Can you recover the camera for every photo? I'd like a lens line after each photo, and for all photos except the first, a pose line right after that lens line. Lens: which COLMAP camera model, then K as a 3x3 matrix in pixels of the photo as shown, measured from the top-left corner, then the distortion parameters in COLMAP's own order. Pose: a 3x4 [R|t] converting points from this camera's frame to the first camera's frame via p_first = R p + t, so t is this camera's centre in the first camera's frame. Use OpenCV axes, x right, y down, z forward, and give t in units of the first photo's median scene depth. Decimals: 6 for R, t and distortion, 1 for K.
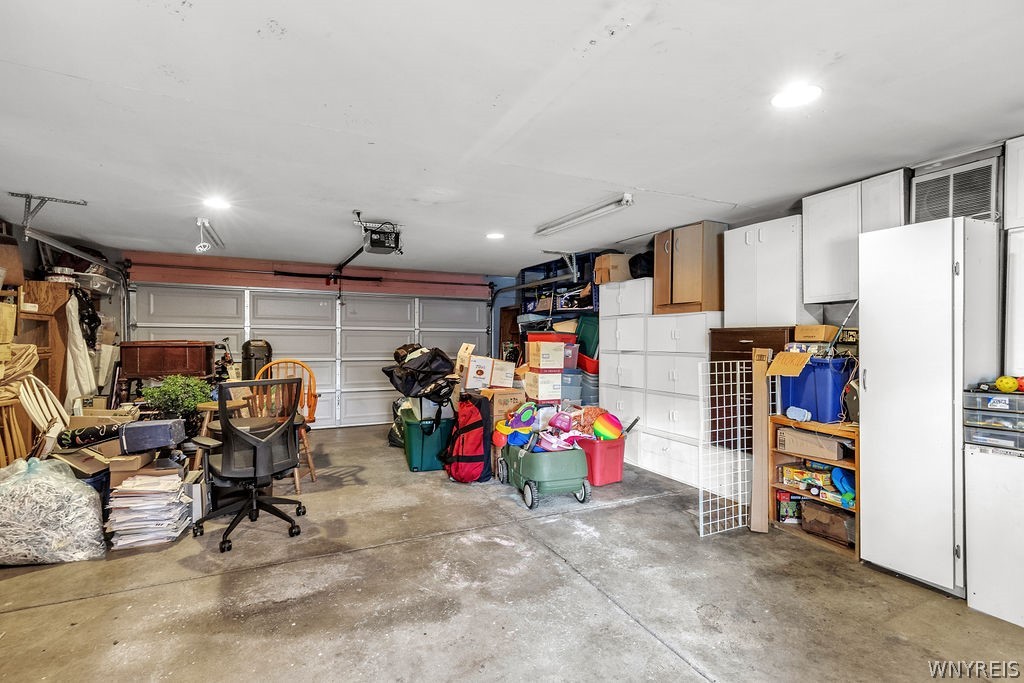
lens RADIAL K [[481.9, 0, 493.7], [0, 481.9, 342.3], [0, 0, 1]] dist [0.002053, -0.000143]
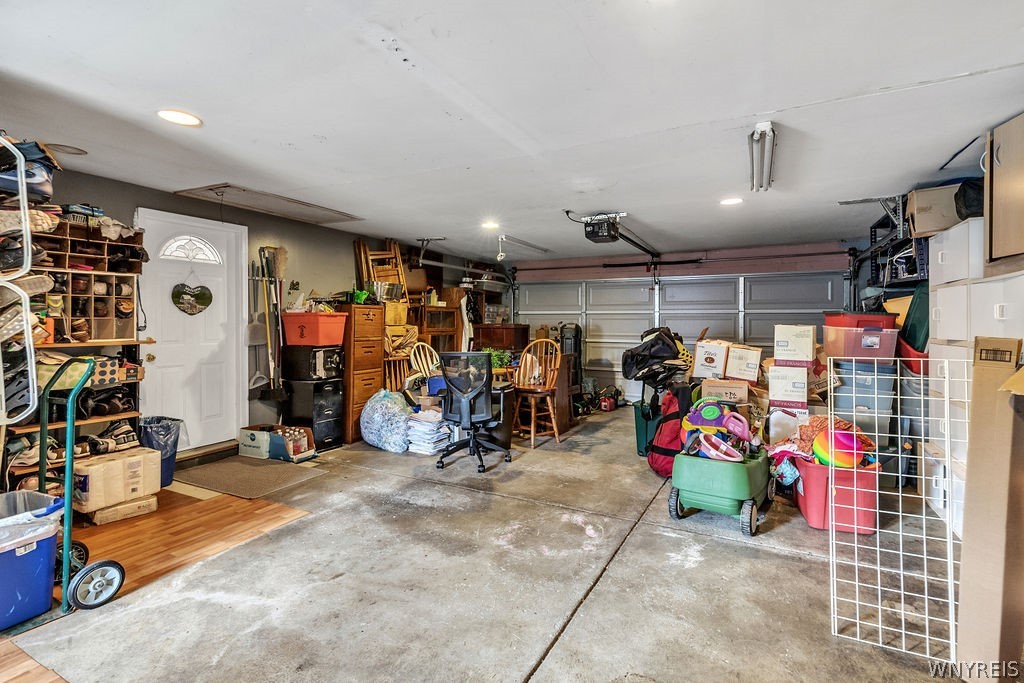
lens RADIAL K [[469.7, 0, 509.5], [0, 469.7, 320.6], [0, 0, 1]] dist [0.000832, -0.000073]
pose [[0.606264, -0.006174, -0.795239, 0.622170], [-0.003111, 0.999944, -0.010136, 0.000487], [0.795257, 0.008619, 0.606211, 0.269610]]
